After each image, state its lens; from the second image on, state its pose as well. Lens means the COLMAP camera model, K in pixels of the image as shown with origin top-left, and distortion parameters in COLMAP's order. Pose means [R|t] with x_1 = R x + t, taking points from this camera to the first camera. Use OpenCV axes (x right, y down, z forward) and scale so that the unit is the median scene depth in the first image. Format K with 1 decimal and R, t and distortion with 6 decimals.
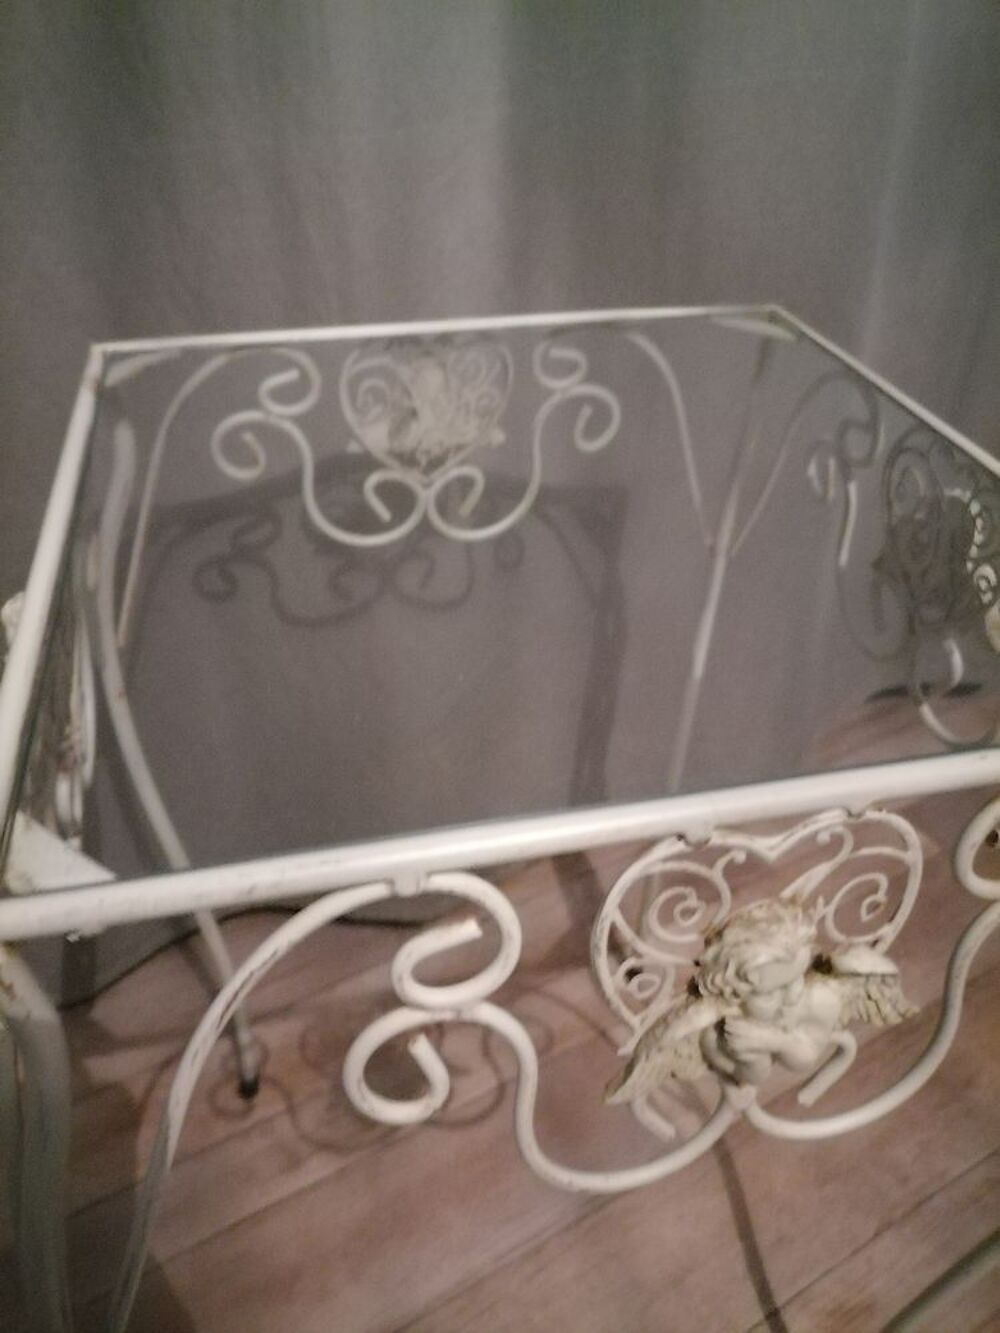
lens RADIAL K [[1019.5, 0, 500.0], [0, 1019.5, 666.5], [0, 0, 1]] dist [0.001664, 0.000340]
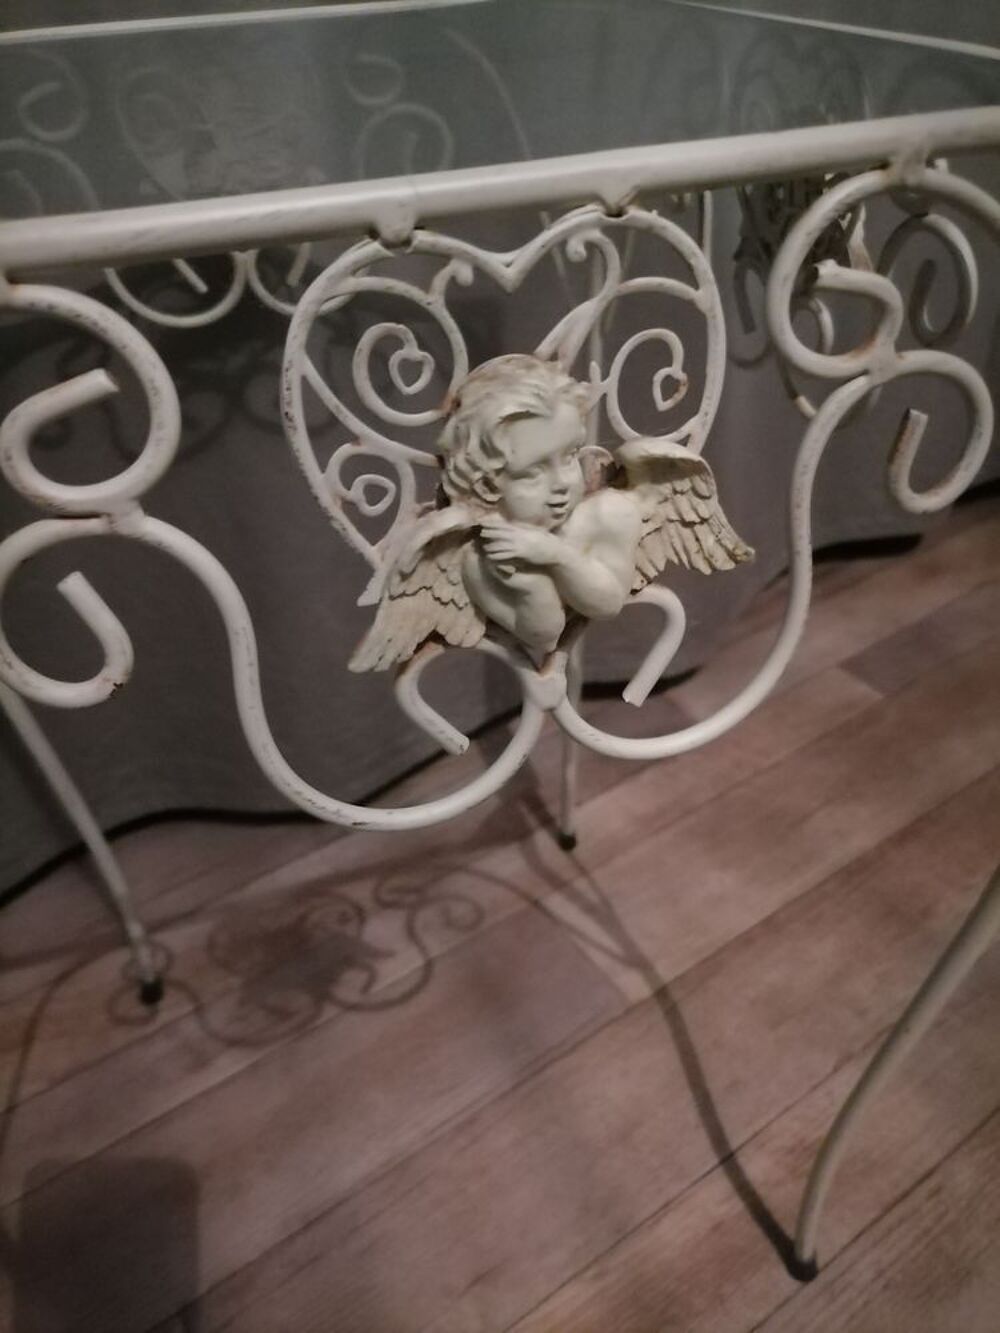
lens RADIAL K [[1024.1, 0, 500.0], [0, 1024.1, 666.5], [0, 0, 1]] dist [0.011527, 0.004992]
pose [[0.995478, -0.090478, 0.028948, 0.099615], [0.090267, 0.995881, 0.008526, 0.219492], [-0.029601, -0.005875, 0.999545, 0.112712]]
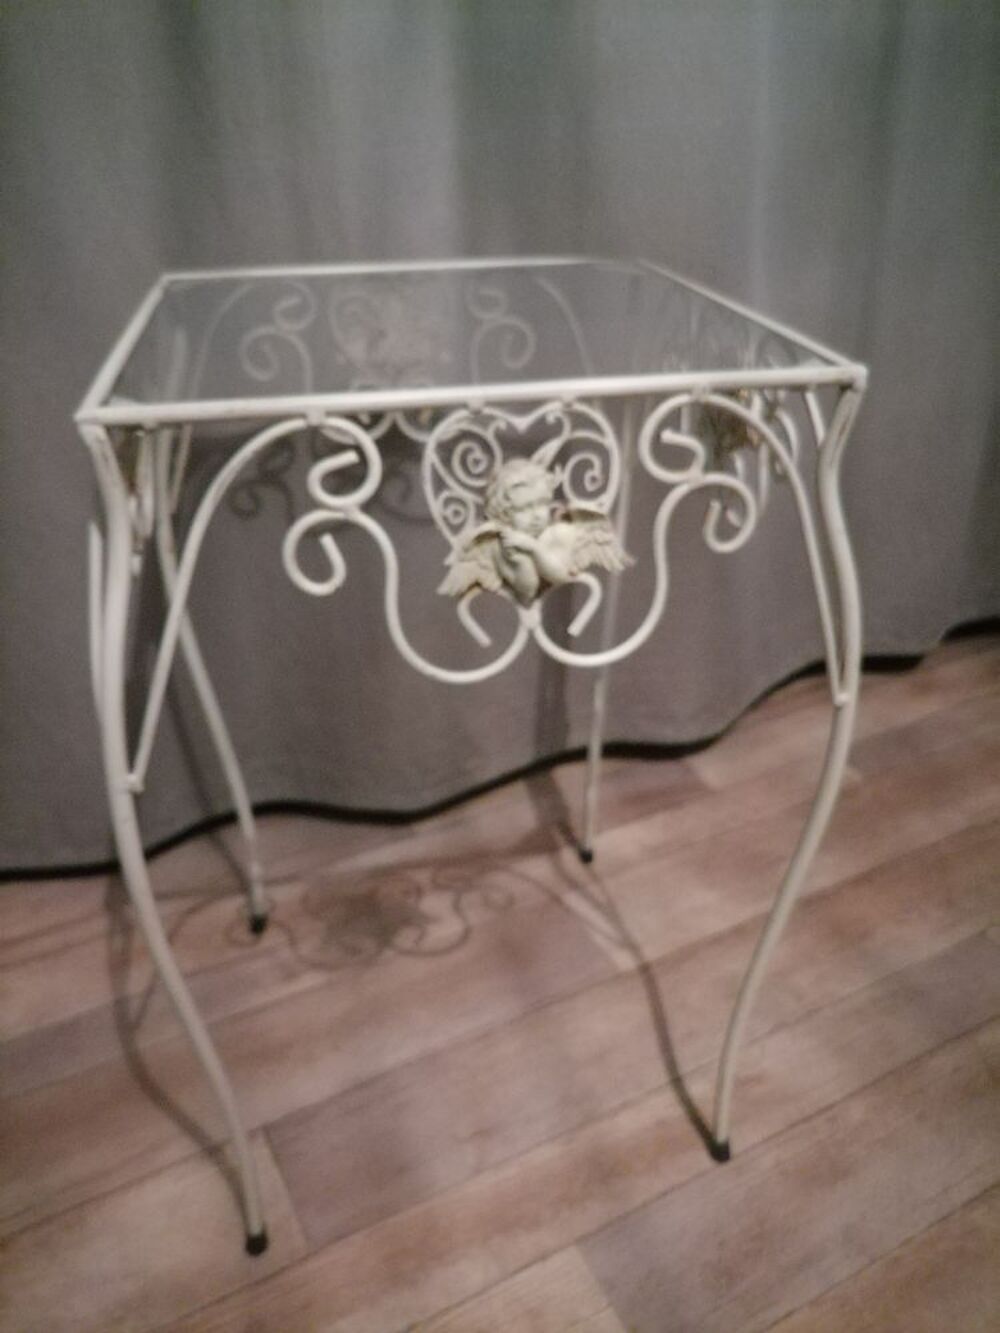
lens RADIAL K [[1024.1, 0, 500.0], [0, 1024.1, 666.5], [0, 0, 1]] dist [0.011527, 0.004992]
pose [[0.998895, 0.002853, -0.046914, 0.148386], [-0.008555, 0.992516, -0.121812, 0.389778], [0.046215, 0.122078, 0.991444, -0.353751]]
